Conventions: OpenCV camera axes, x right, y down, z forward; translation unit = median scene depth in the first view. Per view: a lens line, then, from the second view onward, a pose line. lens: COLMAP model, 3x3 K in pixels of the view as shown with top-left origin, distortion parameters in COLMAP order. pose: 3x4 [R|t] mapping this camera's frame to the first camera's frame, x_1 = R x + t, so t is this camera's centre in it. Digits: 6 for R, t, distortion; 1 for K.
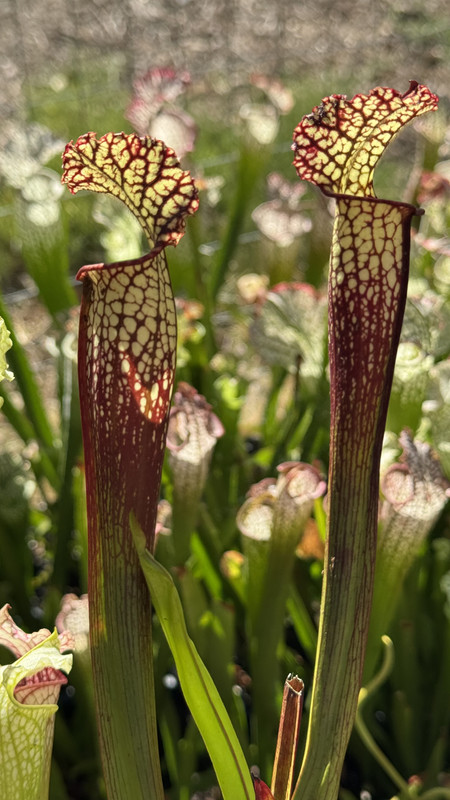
lens RADIAL K [[1130.2, 0, 225.0], [0, 1130.2, 400.0], [0, 0, 1]] dist [0.106040, 0.002999]
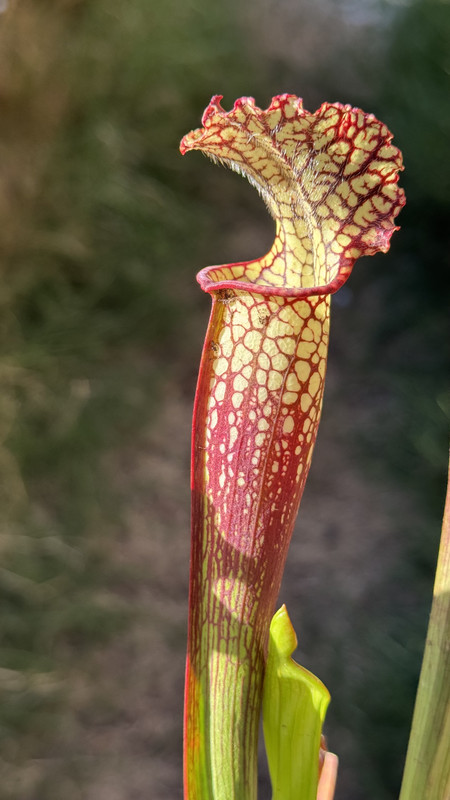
lens RADIAL K [[1130.2, 0, 225.0], [0, 1130.2, 400.0], [0, 0, 1]] dist [0.106040, 0.002999]
pose [[0.872339, -0.006874, 0.488854, -0.483250], [-0.096271, 0.977909, 0.185543, -0.177993], [-0.479330, -0.208919, 0.852406, 0.396996]]
